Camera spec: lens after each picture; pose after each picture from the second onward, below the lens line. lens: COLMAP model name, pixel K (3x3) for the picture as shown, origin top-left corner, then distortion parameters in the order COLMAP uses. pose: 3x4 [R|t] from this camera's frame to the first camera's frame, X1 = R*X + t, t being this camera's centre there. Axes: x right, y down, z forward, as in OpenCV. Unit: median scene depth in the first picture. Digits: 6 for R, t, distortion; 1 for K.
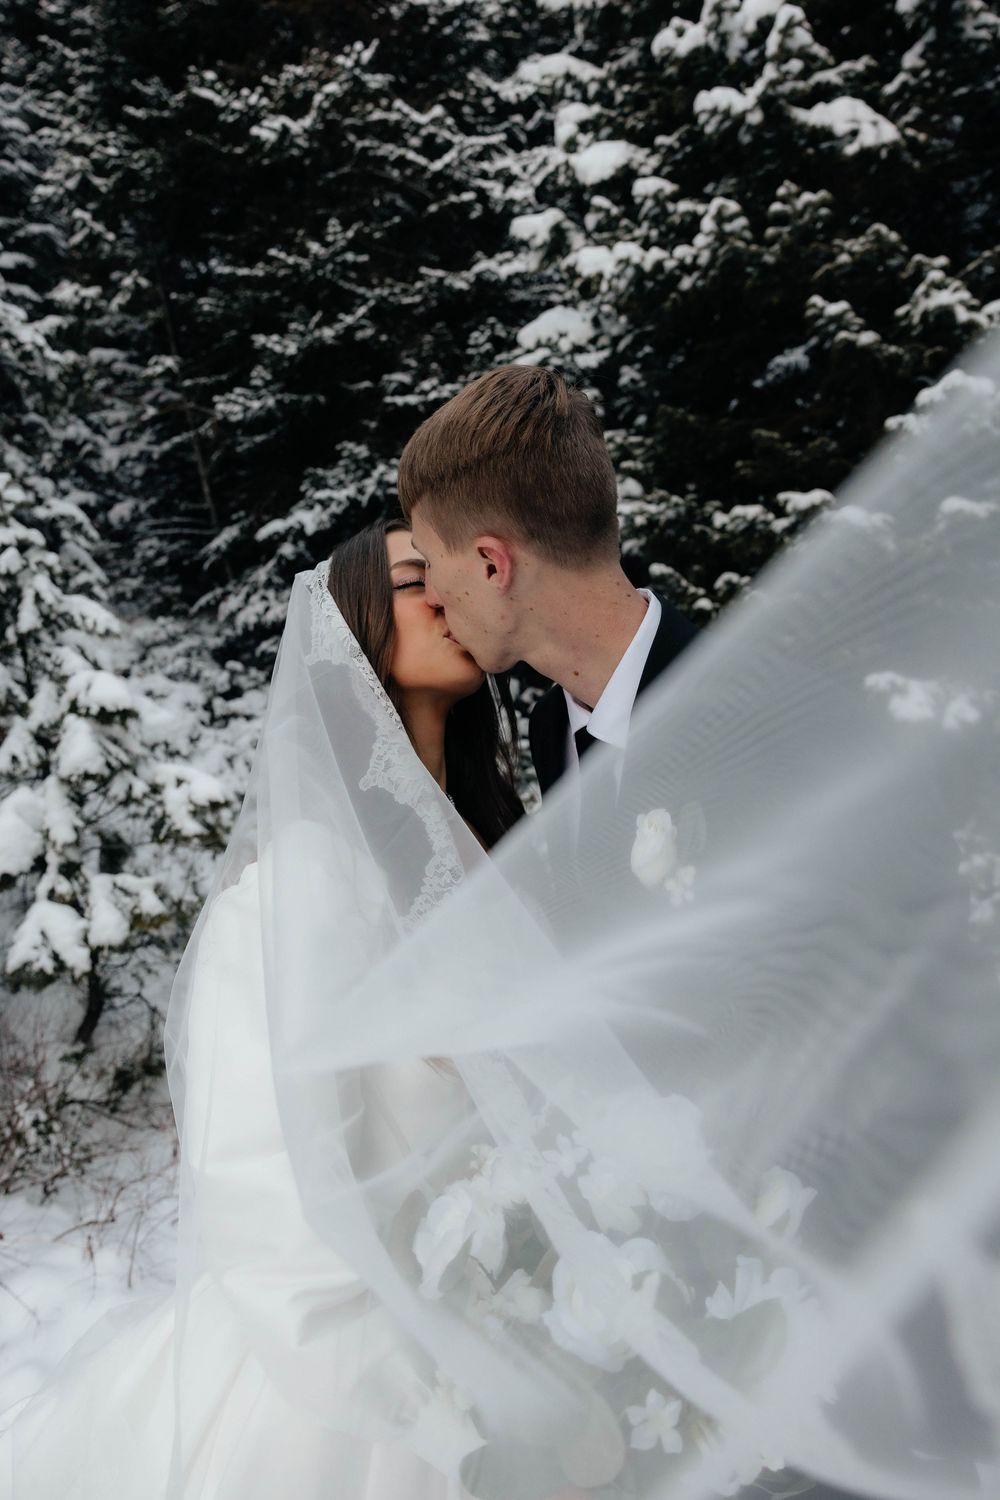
lens RADIAL K [[1000.6, 0, 500.0], [0, 1000.6, 750.0], [0, 0, 1]] dist [0.006943, 0.018555]
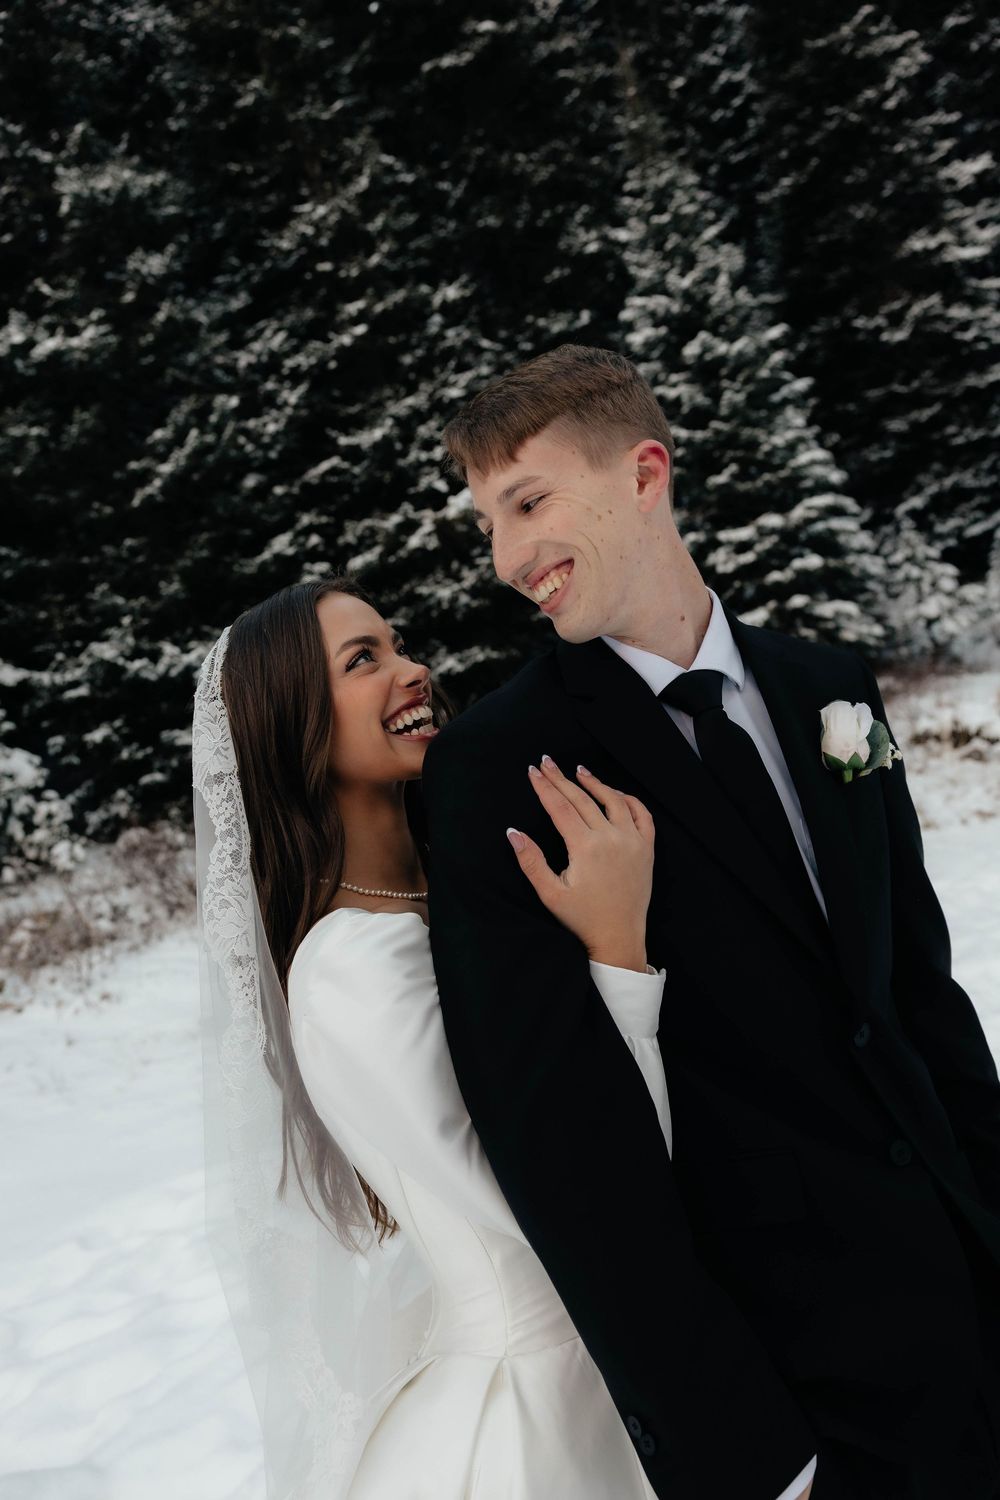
lens RADIAL K [[1254.6, 0, 500.0], [0, 1254.6, 750.0], [0, 0, 1]] dist [-0.000106, 0.017991]
pose [[0.951453, -0.084439, -0.295984, -0.290623], [0.092821, 0.995579, 0.014357, 0.184426], [0.293463, -0.041134, 0.955085, -1.907148]]
